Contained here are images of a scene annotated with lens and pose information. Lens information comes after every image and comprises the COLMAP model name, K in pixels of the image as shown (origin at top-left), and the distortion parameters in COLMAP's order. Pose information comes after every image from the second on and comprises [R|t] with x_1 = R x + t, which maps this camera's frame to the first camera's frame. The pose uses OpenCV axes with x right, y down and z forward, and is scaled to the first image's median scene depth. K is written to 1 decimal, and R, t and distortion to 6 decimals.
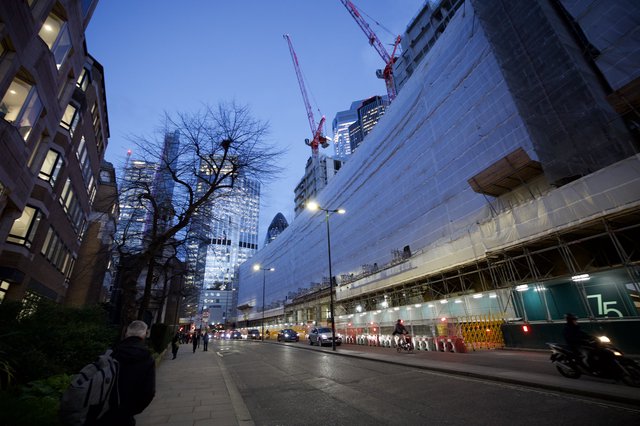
lens RADIAL K [[276.5, 0, 320.0], [0, 276.5, 213.0], [0, 0, 1]] dist [-0.044623, 0.016971]
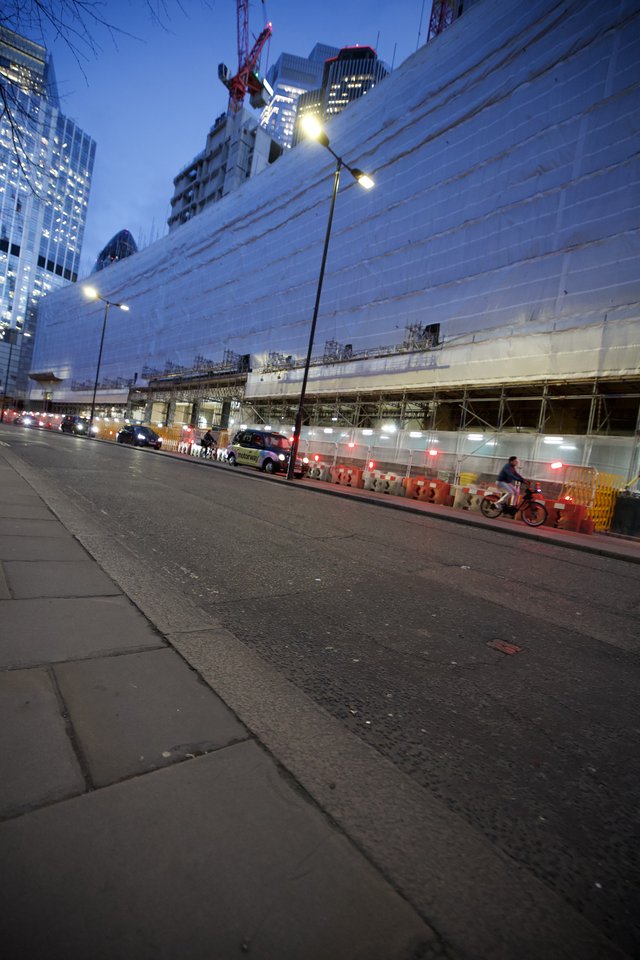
lens RADIAL K [[414.7, 0, 320.0], [0, 414.7, 480.0], [0, 0, 1]] dist [-0.044623, 0.016971]
pose [[0.916002, 0.172084, 0.362391, -0.044513], [-0.313214, 0.871215, 0.377997, 0.061159], [-0.250673, -0.459752, 0.851934, 0.107081]]
